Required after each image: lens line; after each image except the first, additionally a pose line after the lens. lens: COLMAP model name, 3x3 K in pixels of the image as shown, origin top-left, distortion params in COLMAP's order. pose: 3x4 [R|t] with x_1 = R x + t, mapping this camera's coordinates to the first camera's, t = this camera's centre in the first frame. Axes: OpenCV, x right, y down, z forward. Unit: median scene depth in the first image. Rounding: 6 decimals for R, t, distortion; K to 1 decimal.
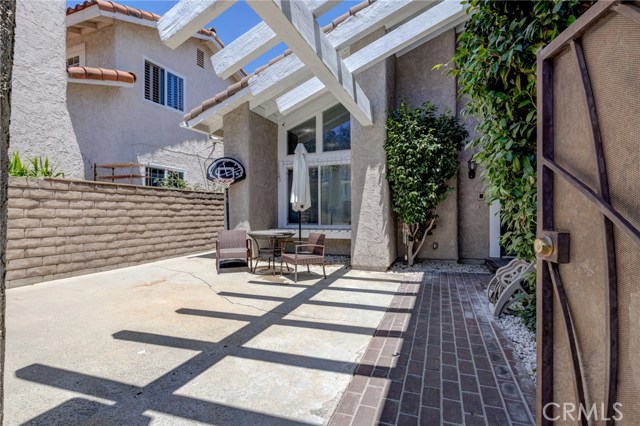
lens RADIAL K [[312.5, 0, 320.0], [0, 312.5, 213.0], [0, 0, 1]] dist [-0.002403, 0.000046]
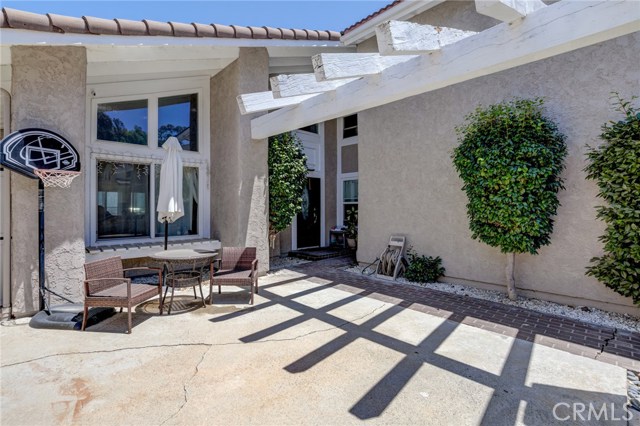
lens RADIAL K [[290.6, 0, 320.1], [0, 290.6, 209.7], [0, 0, 1]] dist [-0.011953, -0.000096]
pose [[0.417606, 0.000875, 0.908628, -0.737817], [0.002707, 0.999994, -0.002207, -0.045777], [-0.908624, 0.003381, 0.417601, 0.463207]]
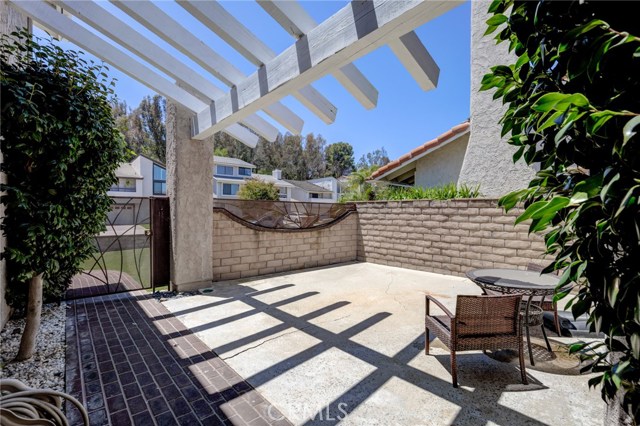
lens RADIAL K [[296.9, 0, 313.3], [0, 296.9, 212.0], [0, 0, 1]] dist [-0.016709, 0.000486]
pose [[-0.480004, 0.002293, -0.877264, 0.530950], [-0.005329, 0.999971, 0.005530, -0.059832], [0.877250, 0.007329, -0.479977, 1.056164]]
